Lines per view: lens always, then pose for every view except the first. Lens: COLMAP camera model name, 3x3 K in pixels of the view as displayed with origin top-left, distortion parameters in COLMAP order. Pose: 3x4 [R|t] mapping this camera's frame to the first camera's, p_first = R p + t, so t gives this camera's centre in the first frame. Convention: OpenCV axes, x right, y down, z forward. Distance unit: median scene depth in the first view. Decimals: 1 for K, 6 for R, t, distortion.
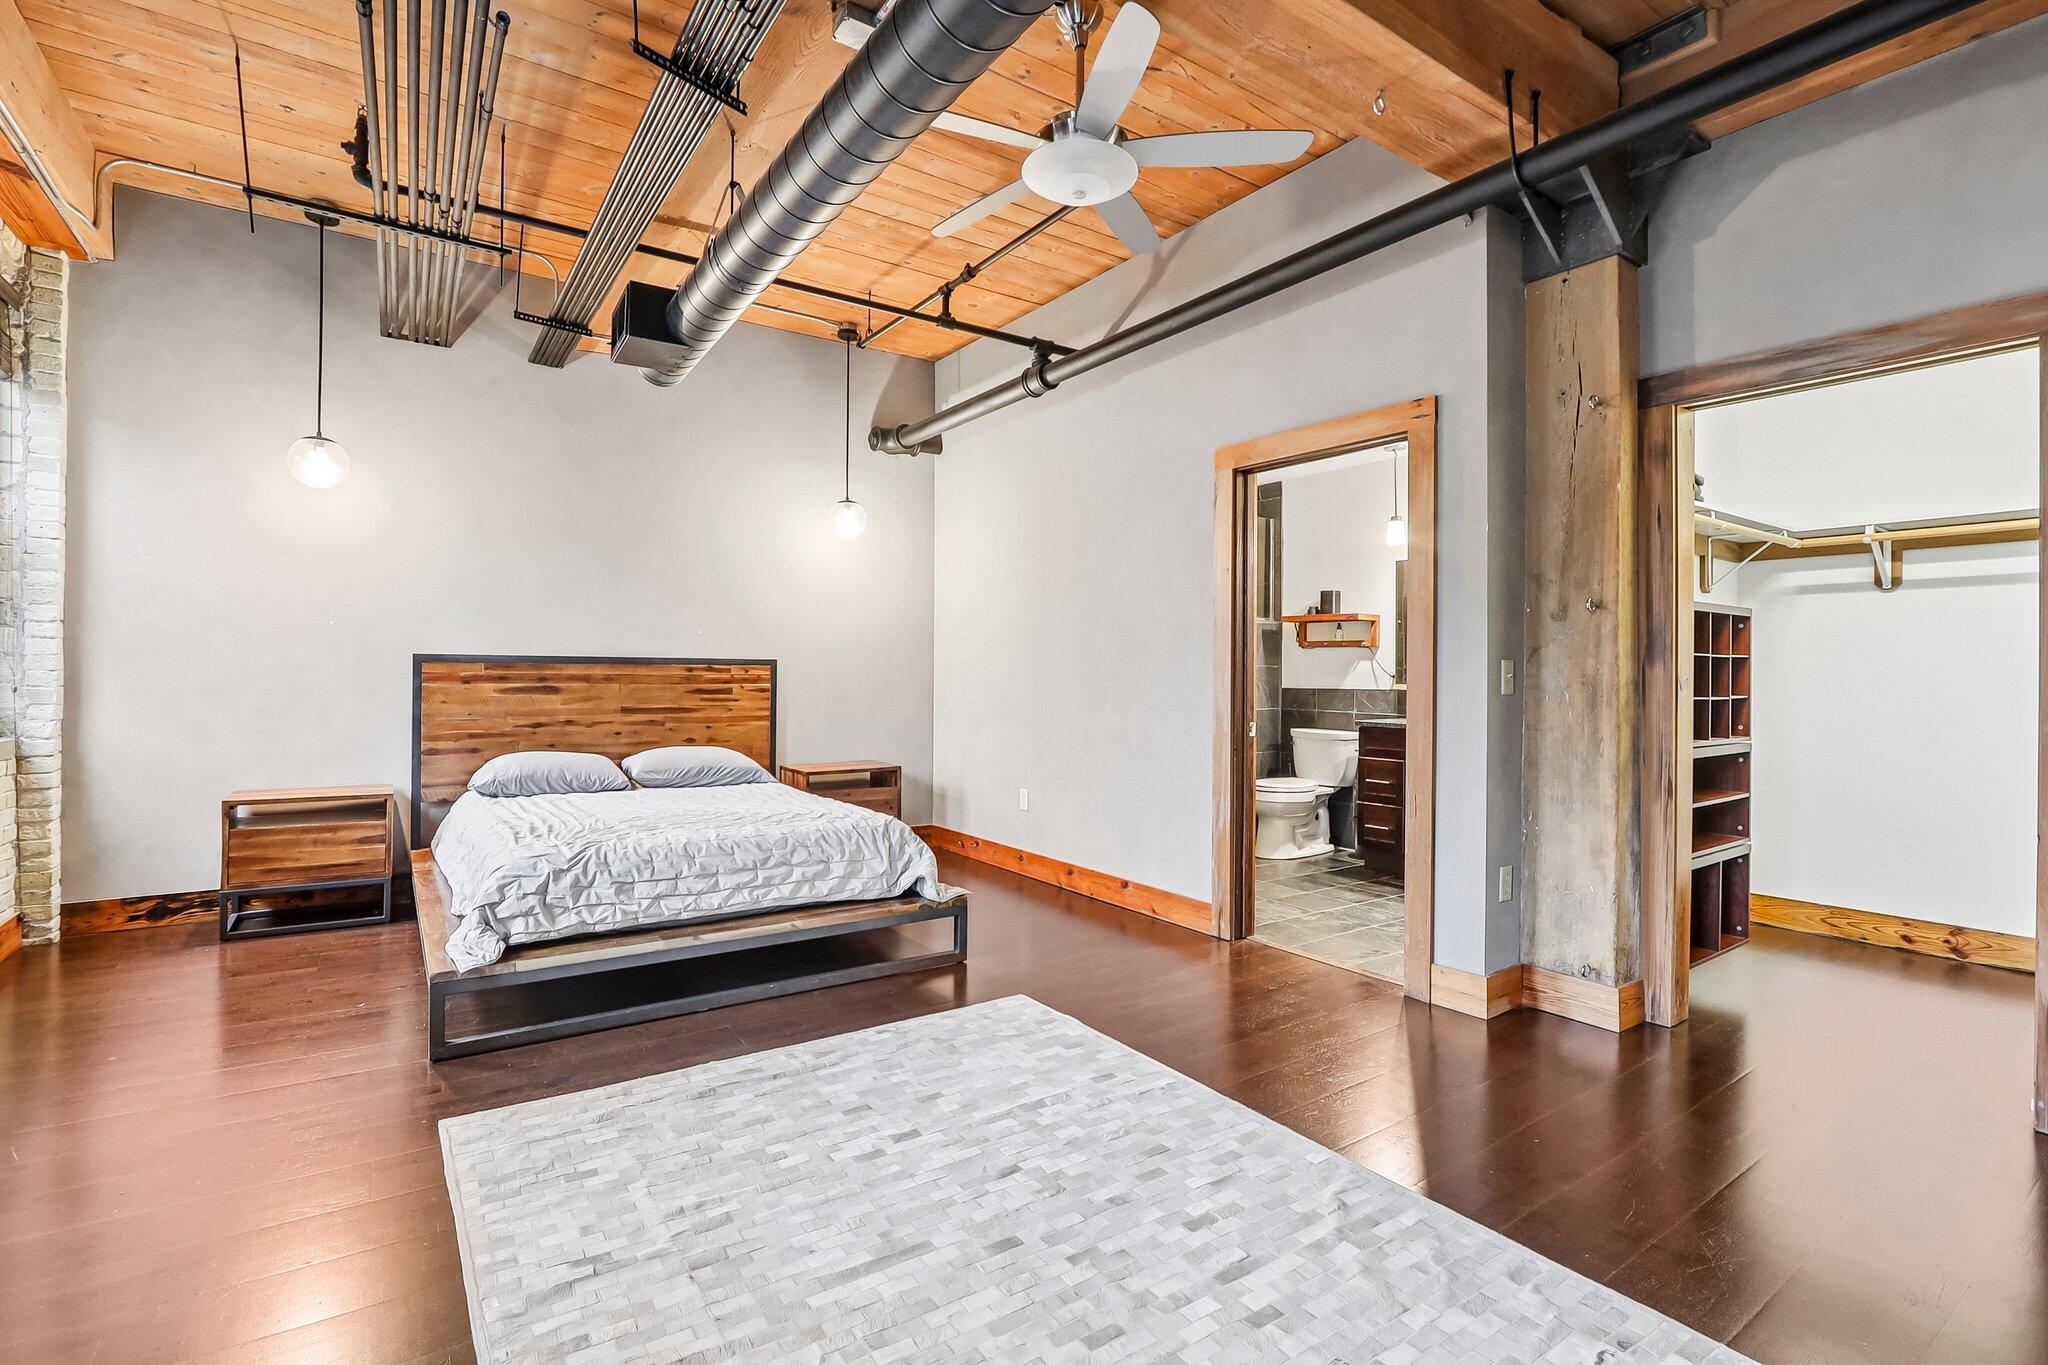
lens RADIAL K [[941.5, 0, 1001.3], [0, 941.5, 666.0], [0, 0, 1]] dist [-0.023589, 0.005924]
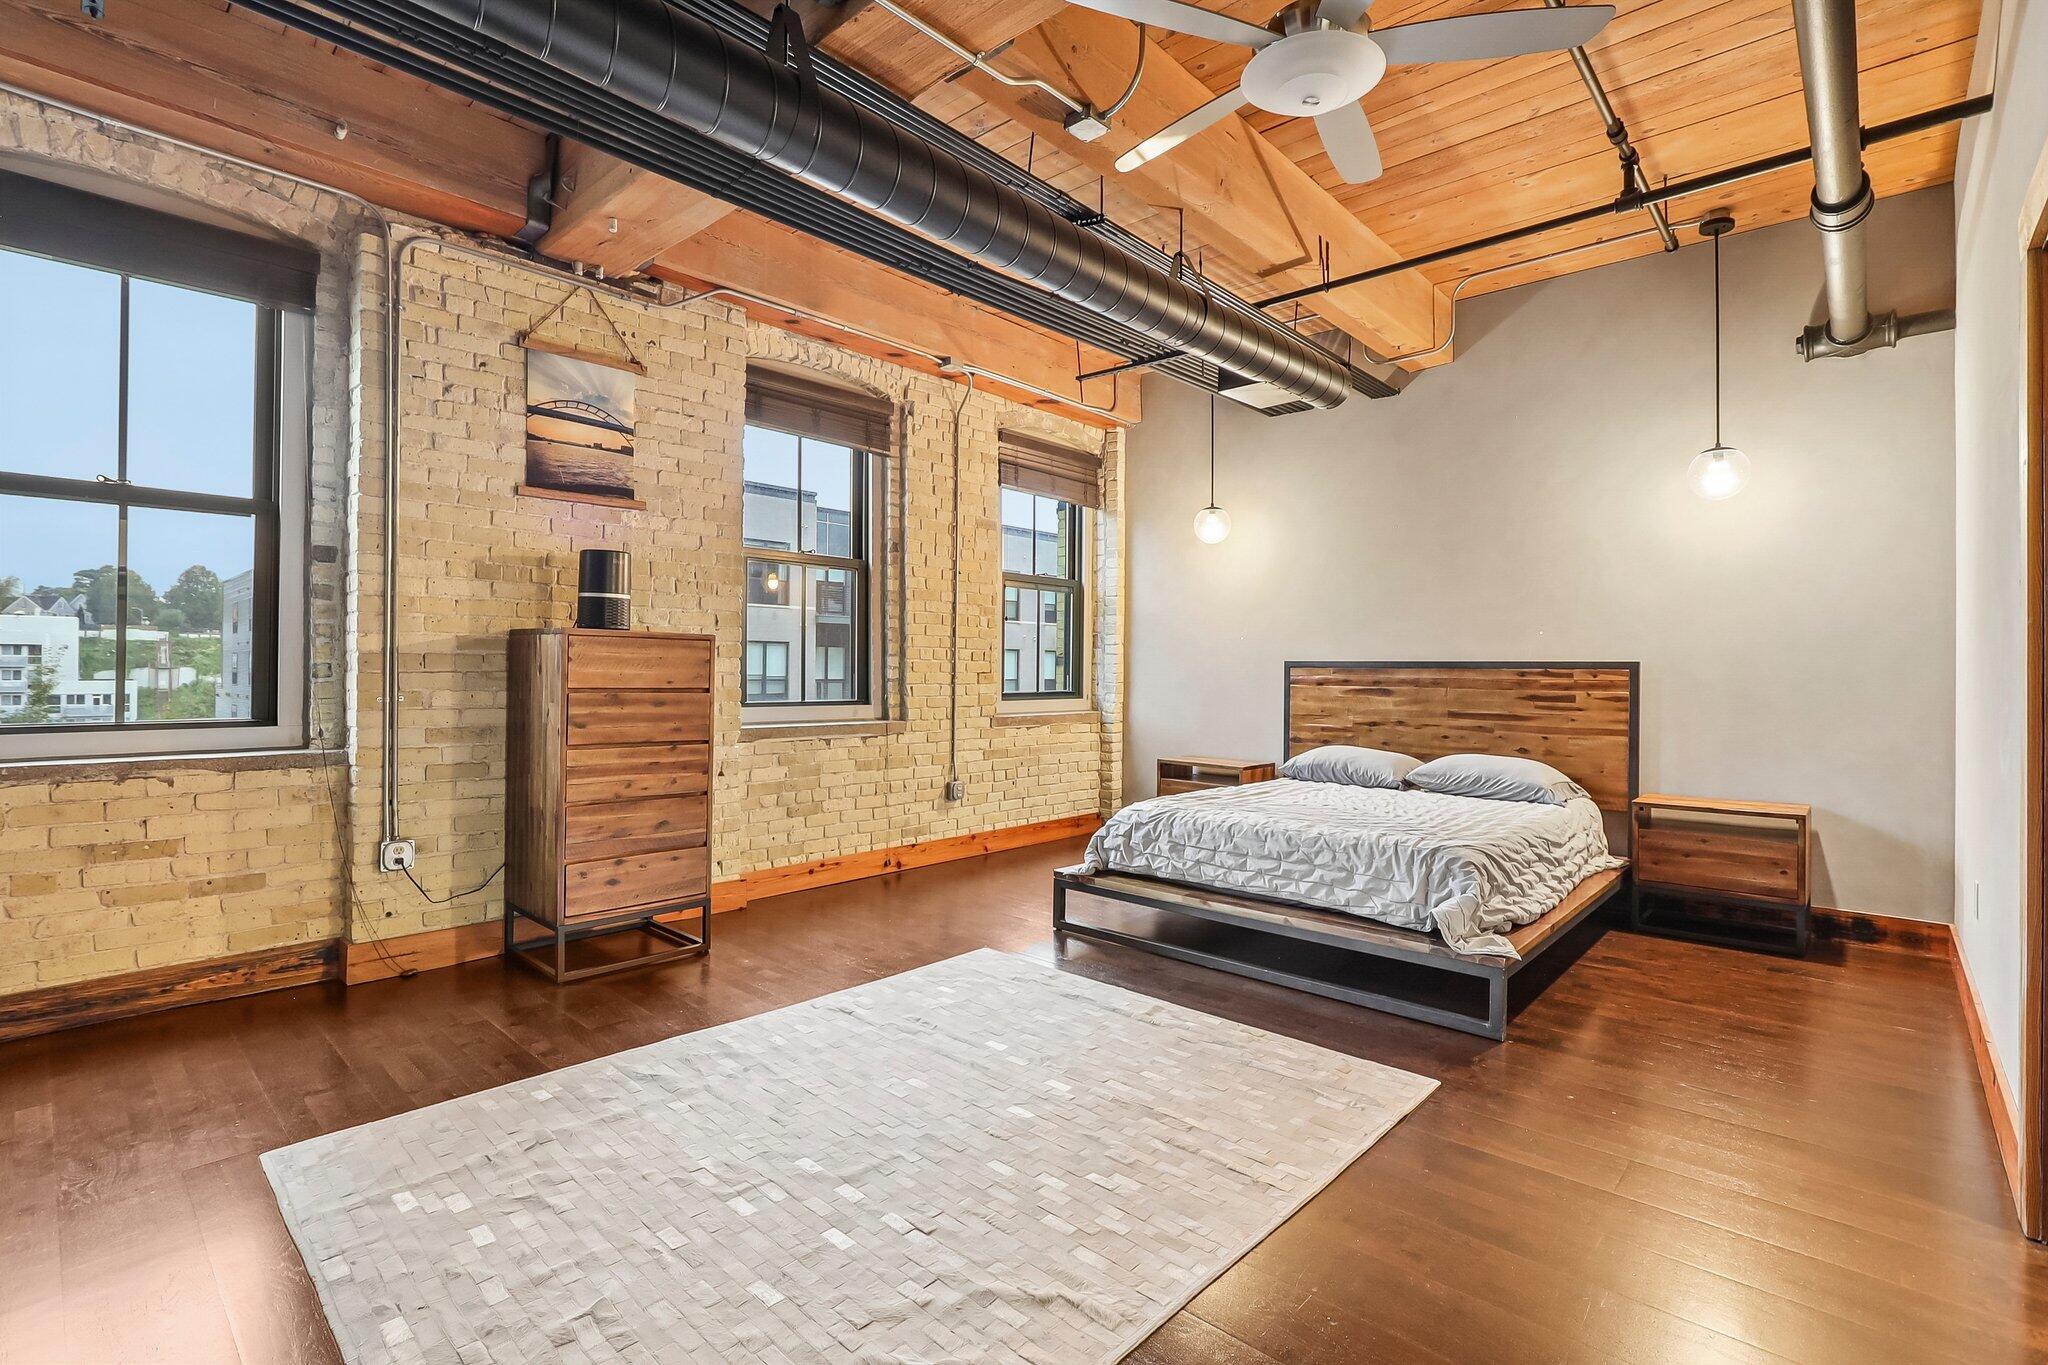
lens RADIAL K [[941.5, 0, 1001.3], [0, 941.5, 666.0], [0, 0, 1]] dist [-0.023589, 0.005924]
pose [[0.222876, -0.010698, -0.974788, 0.521474], [-0.002894, 0.999928, -0.011635, 0.009411], [0.974843, 0.005414, 0.222829, 0.346015]]
